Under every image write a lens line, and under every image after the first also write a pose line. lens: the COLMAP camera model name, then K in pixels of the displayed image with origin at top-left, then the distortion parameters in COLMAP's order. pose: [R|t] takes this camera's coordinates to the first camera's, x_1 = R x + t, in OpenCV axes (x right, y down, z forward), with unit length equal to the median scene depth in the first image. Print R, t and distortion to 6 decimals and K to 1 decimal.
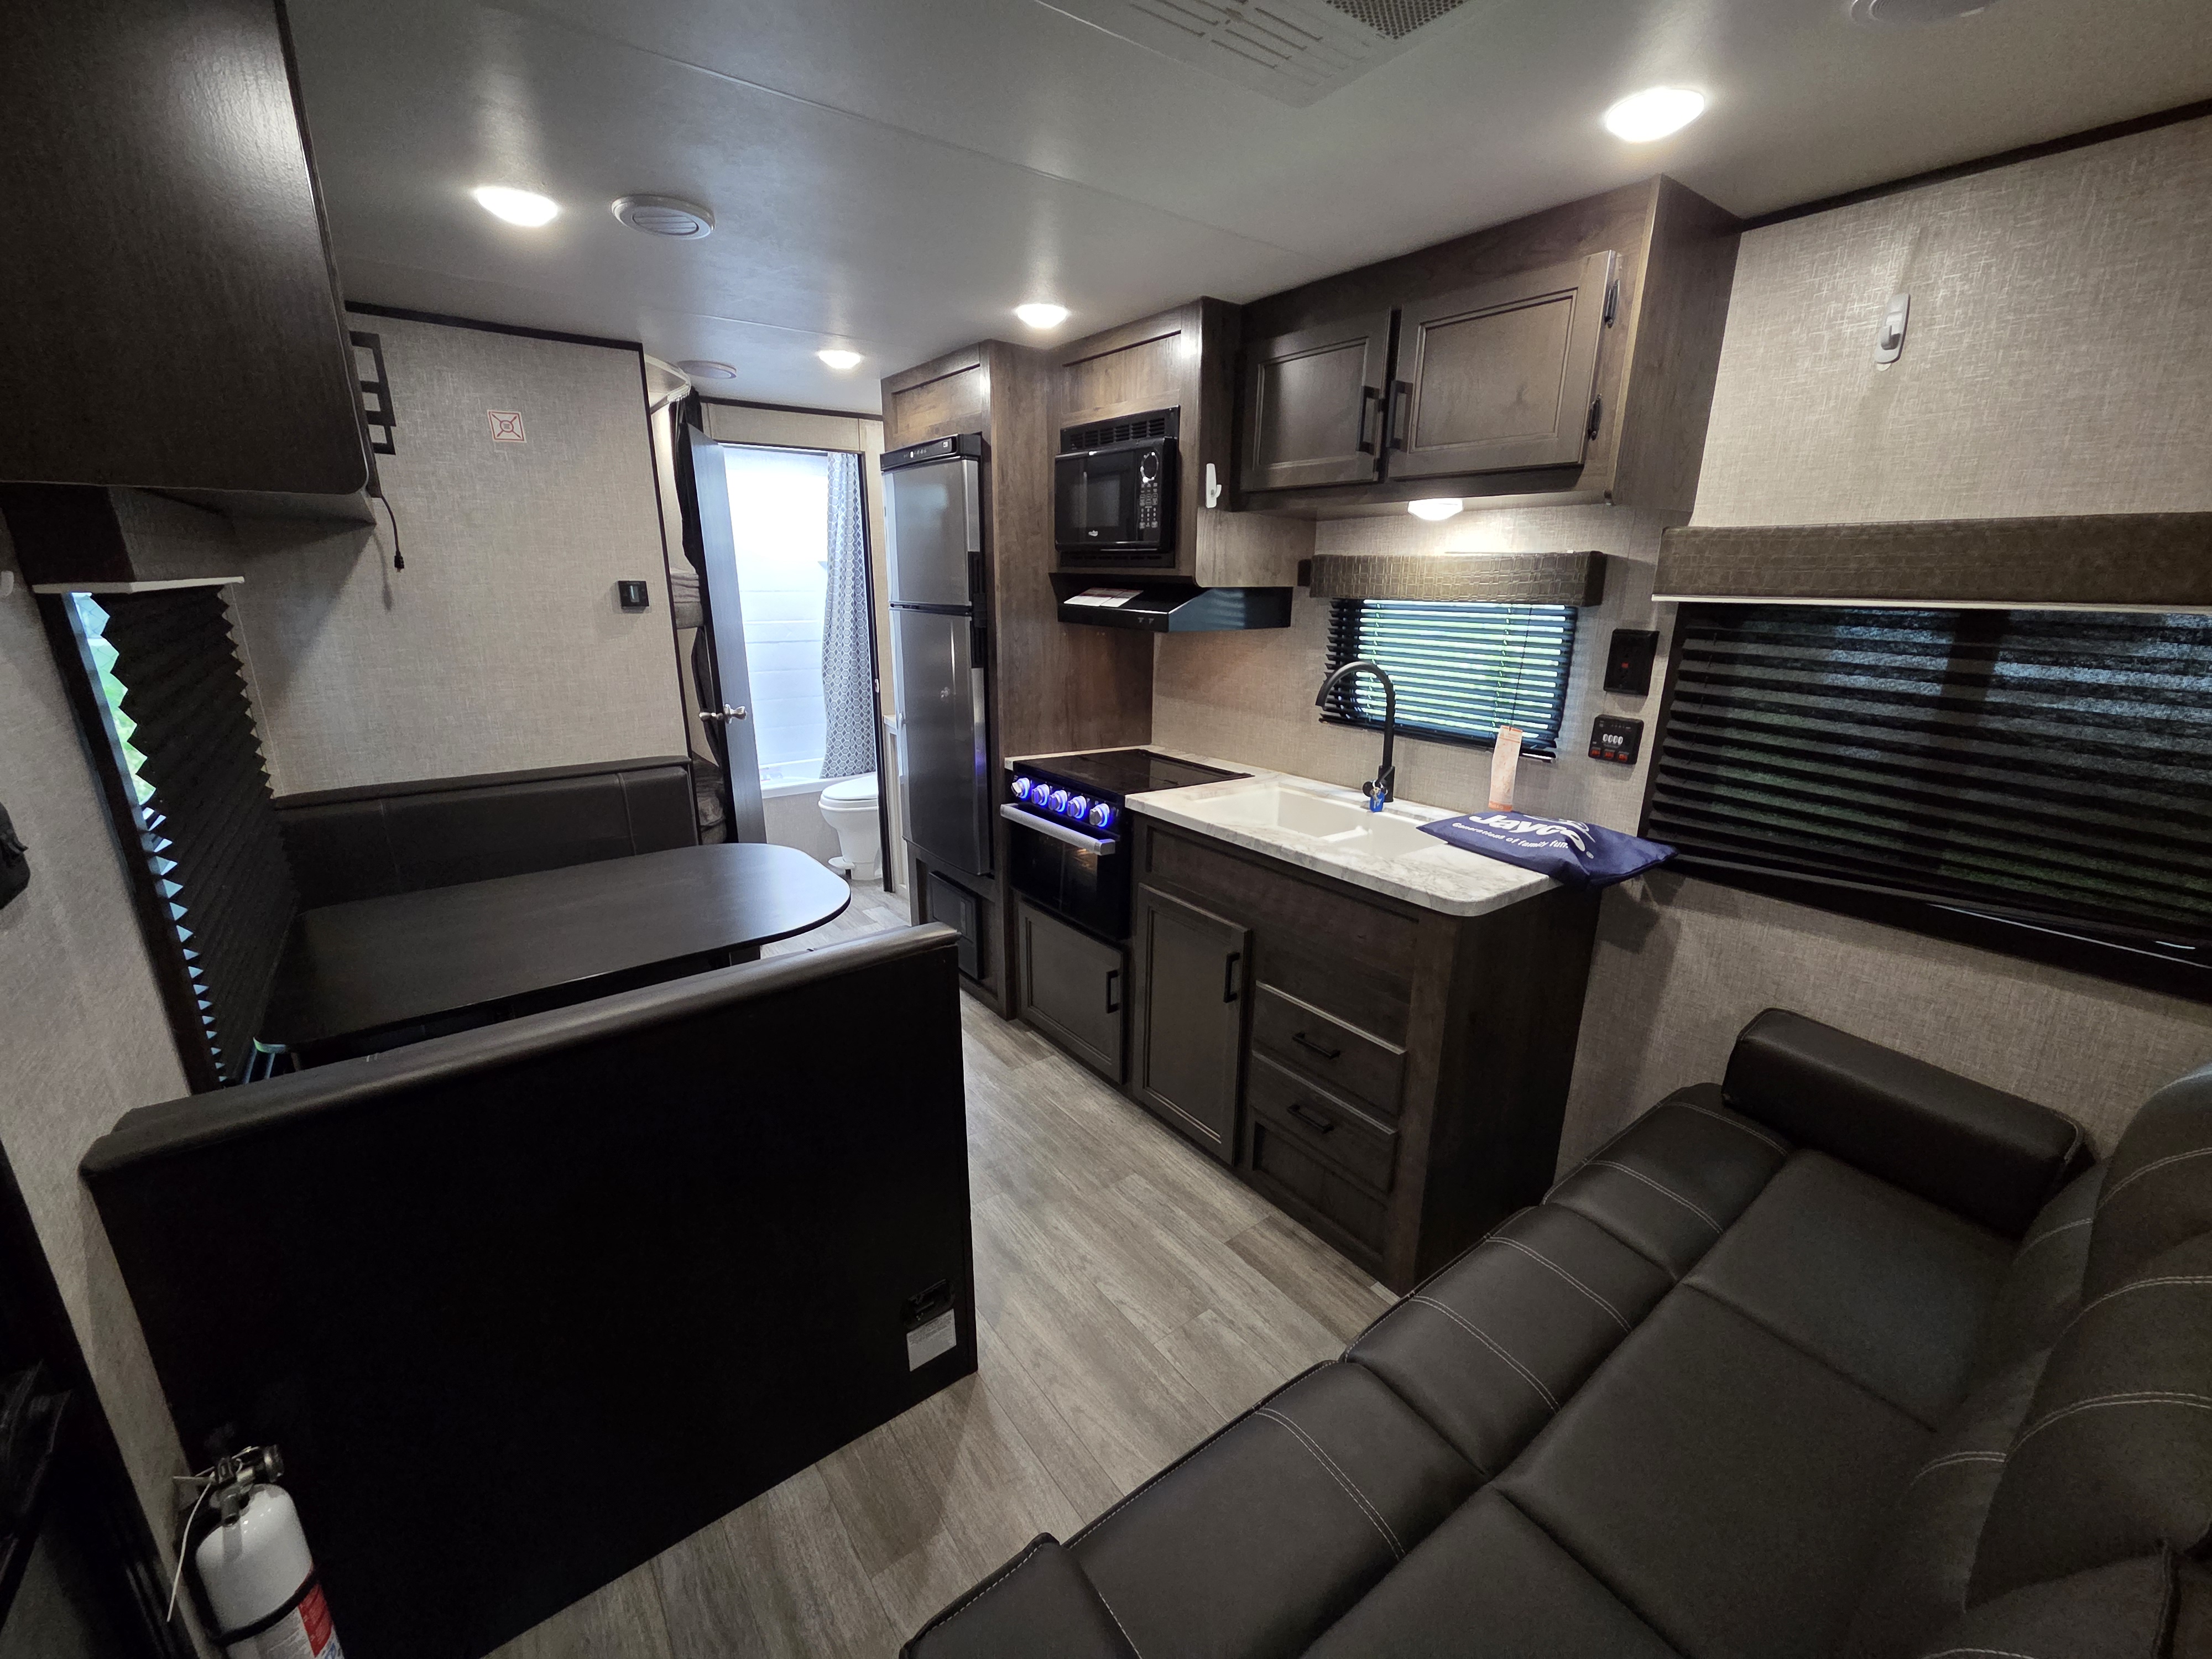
lens RADIAL K [[899.1, 0, 1106.0], [0, 899.1, 829.5], [0, 0, 1]] dist [-0.000607, -0.000014]
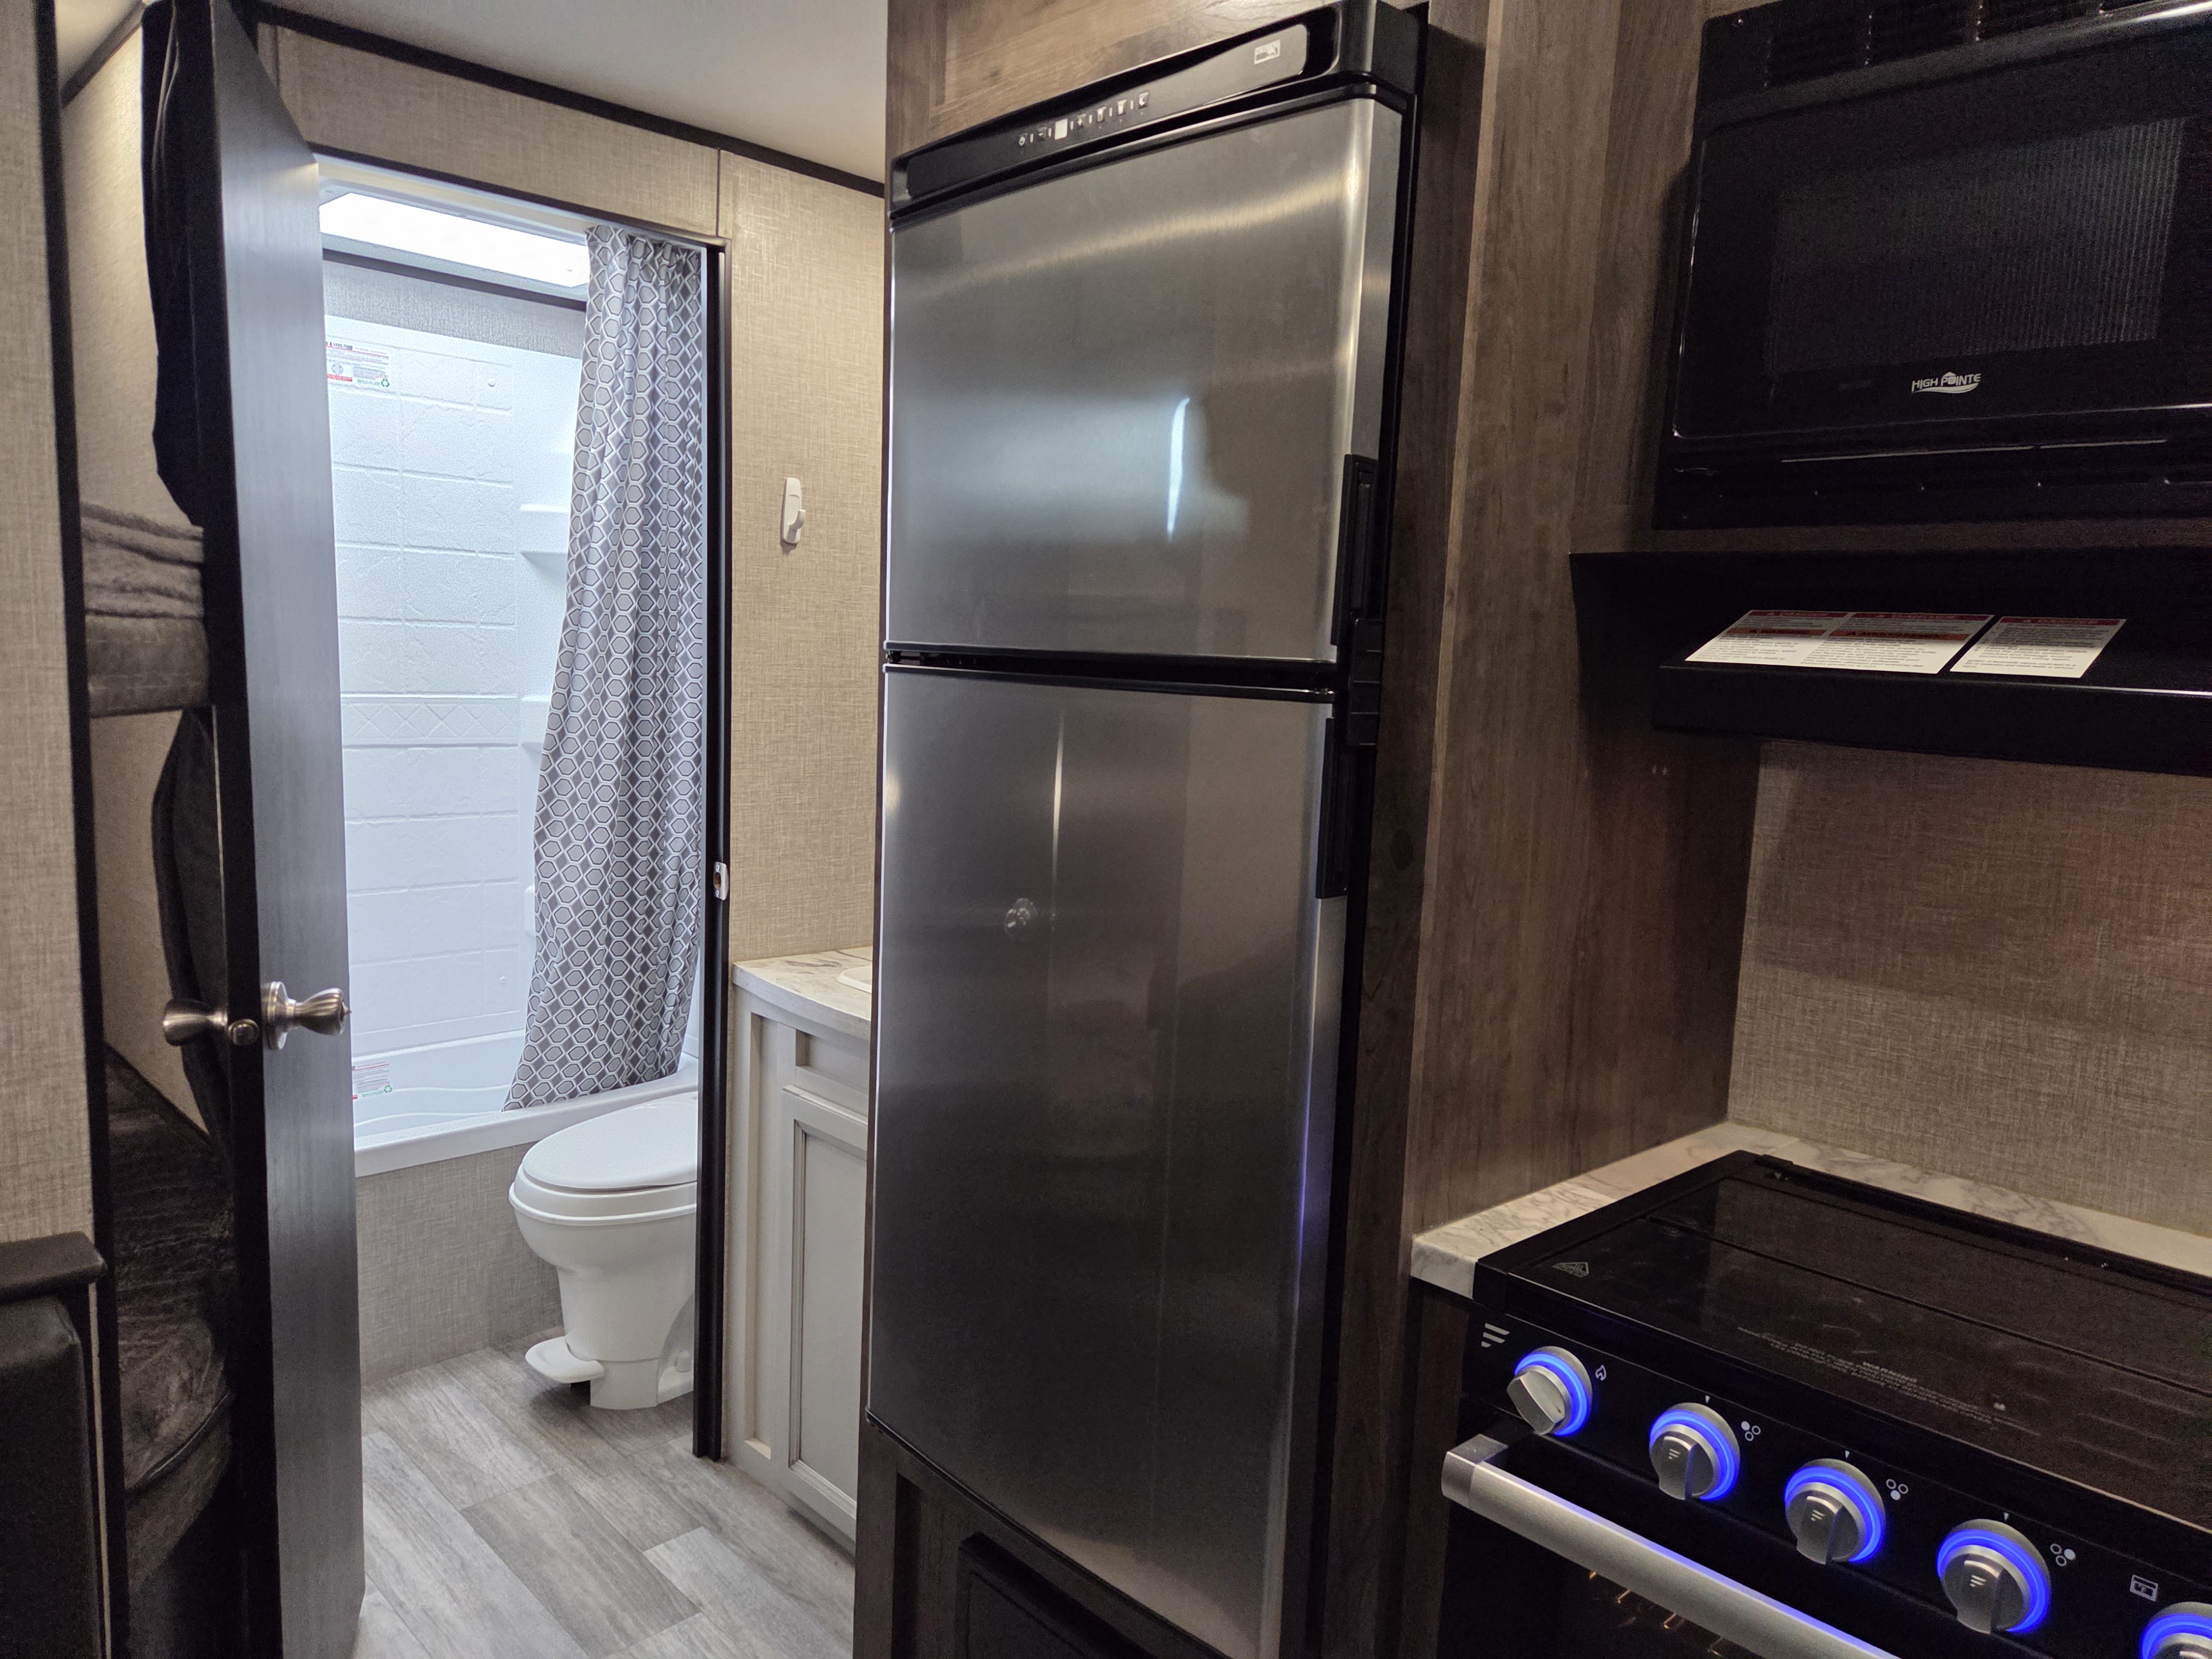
lens RADIAL K [[1494.1, 0, 1113.5], [0, 1494.1, 837.1], [0, 0, 1]] dist [0.062382, -0.053930]
pose [[0.991307, 0.015319, 0.130675, -0.268866], [0.003539, 0.989735, -0.142869, -0.137822], [-0.131522, 0.142089, 0.981077, 0.593457]]
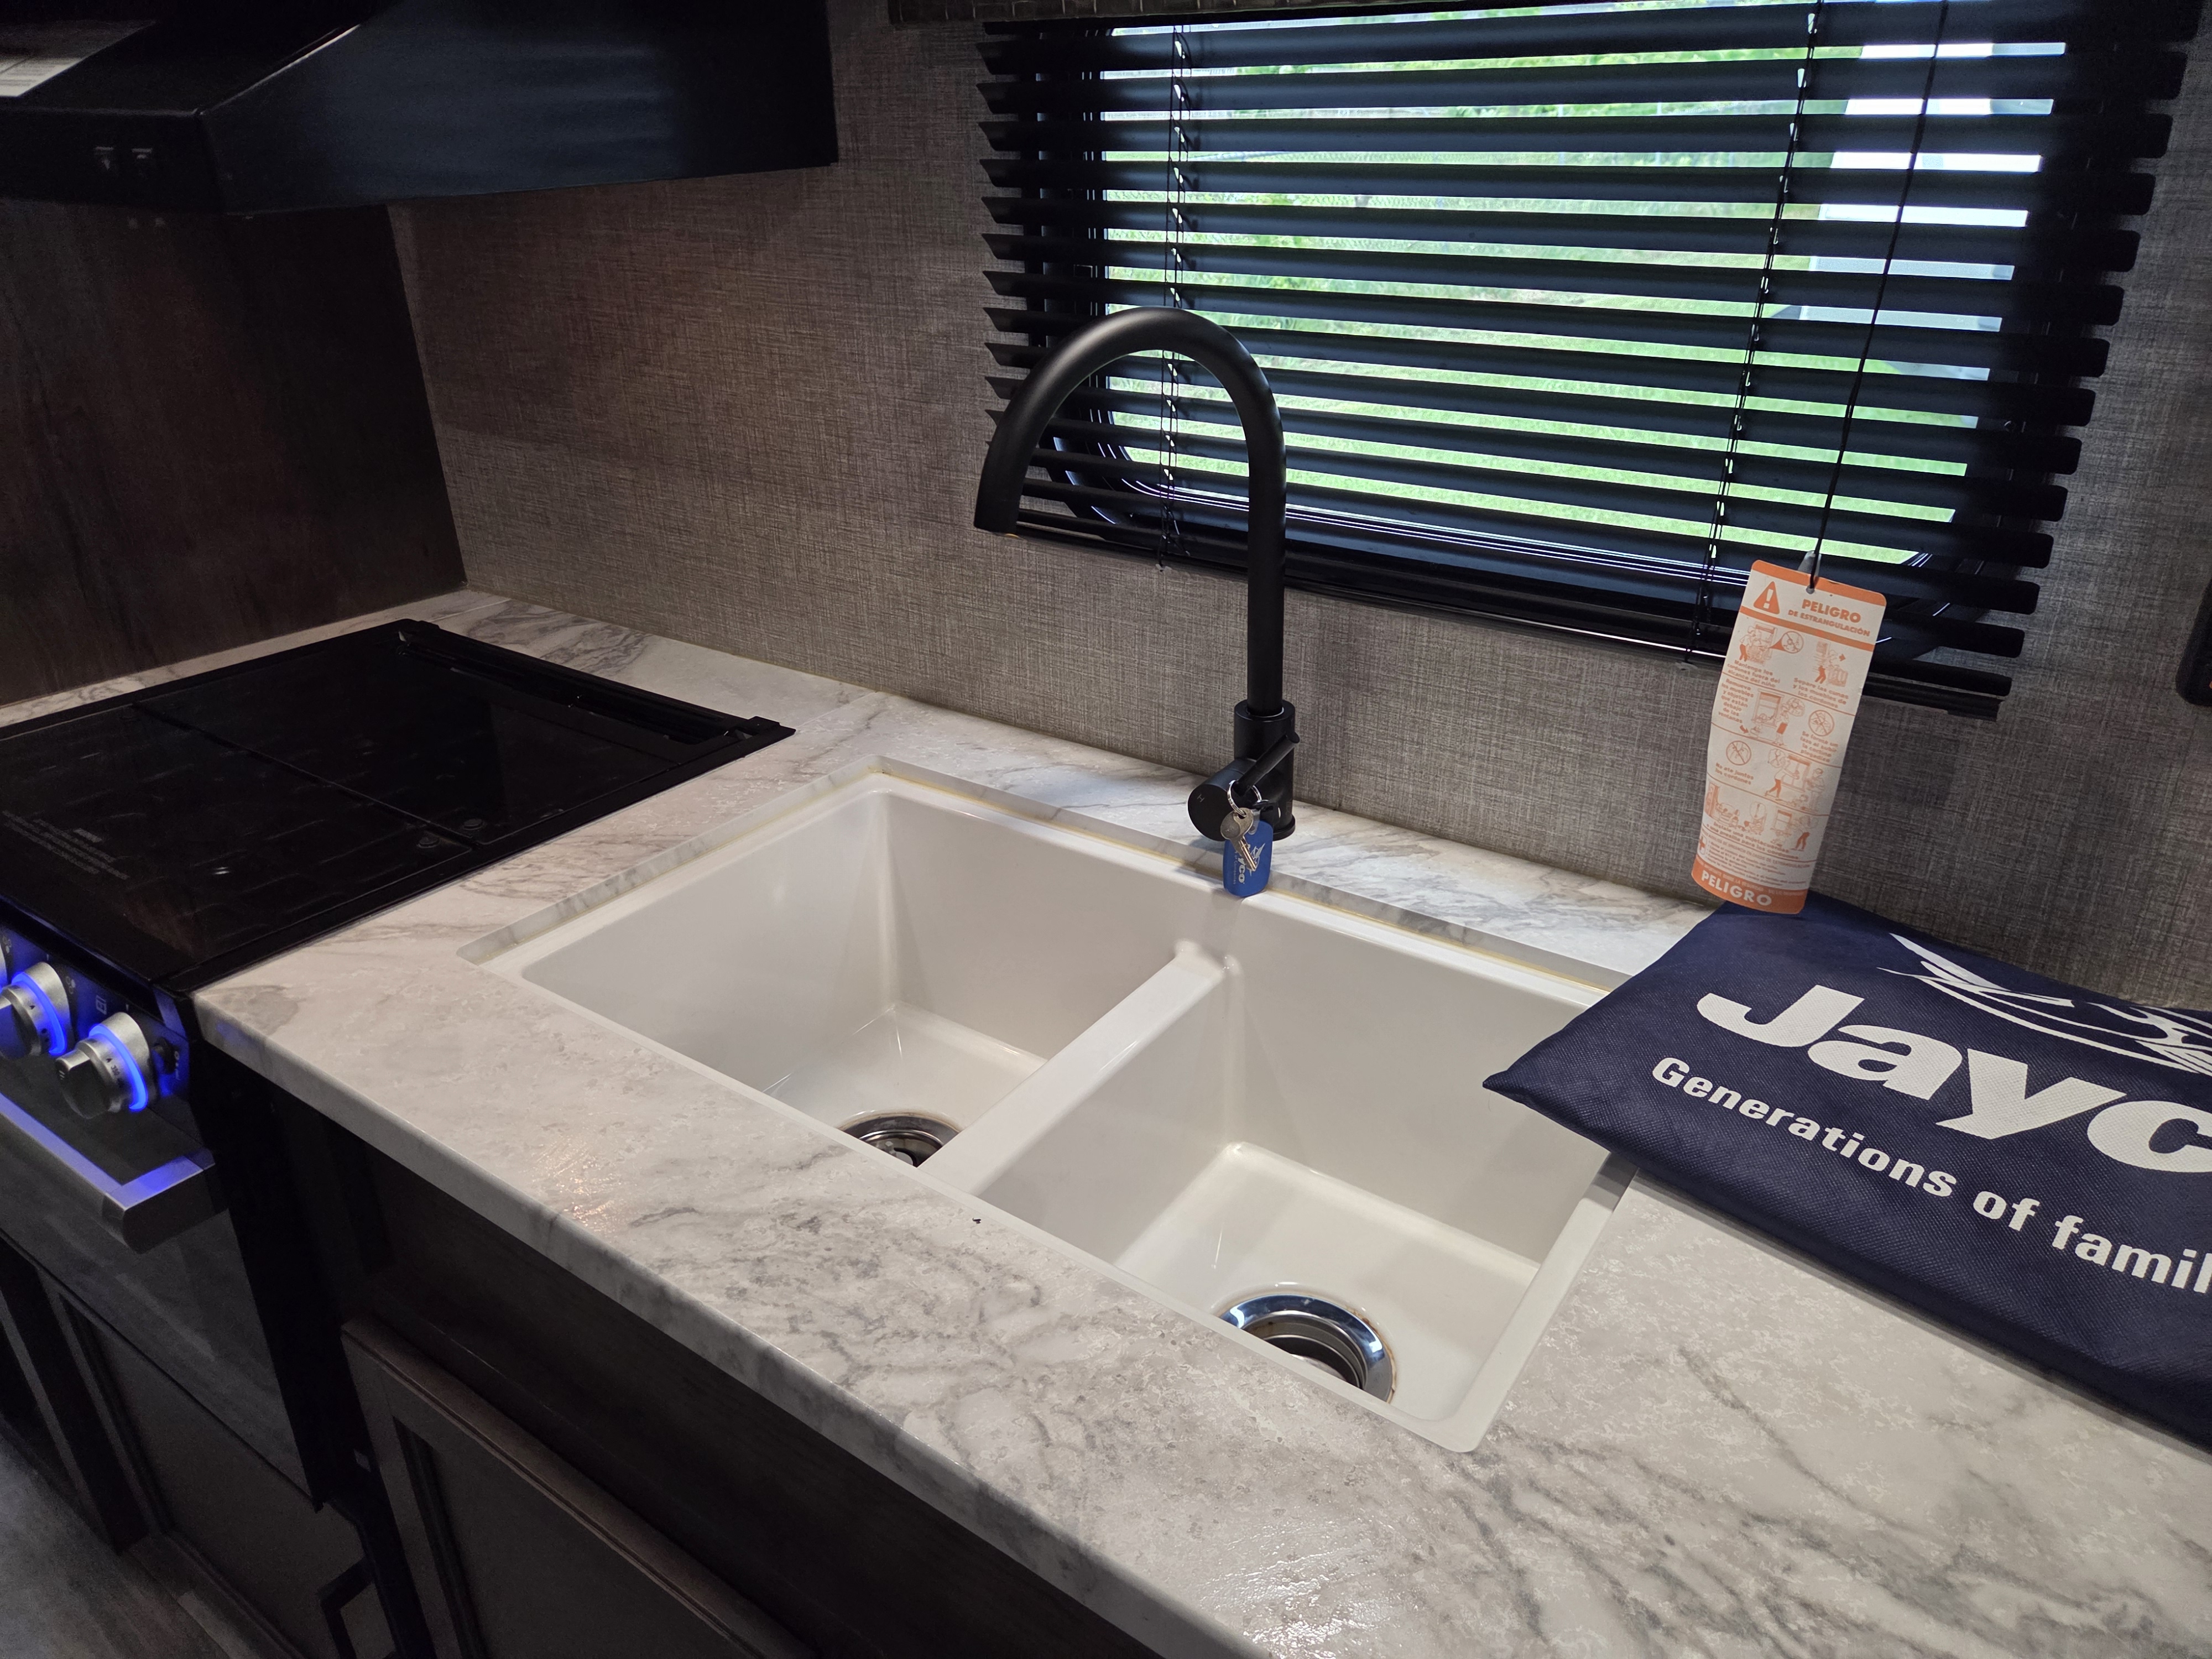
lens RADIAL K [[1483.3, 0, 1070.6], [0, 1483.3, 776.4], [0, 0, 1]] dist [0.003547, 0.000845]
pose [[0.953418, -0.155802, 0.258302, 0.125653], [0.111534, 0.977683, 0.178032, -0.115717], [-0.280275, -0.140929, 0.949518, 0.525385]]
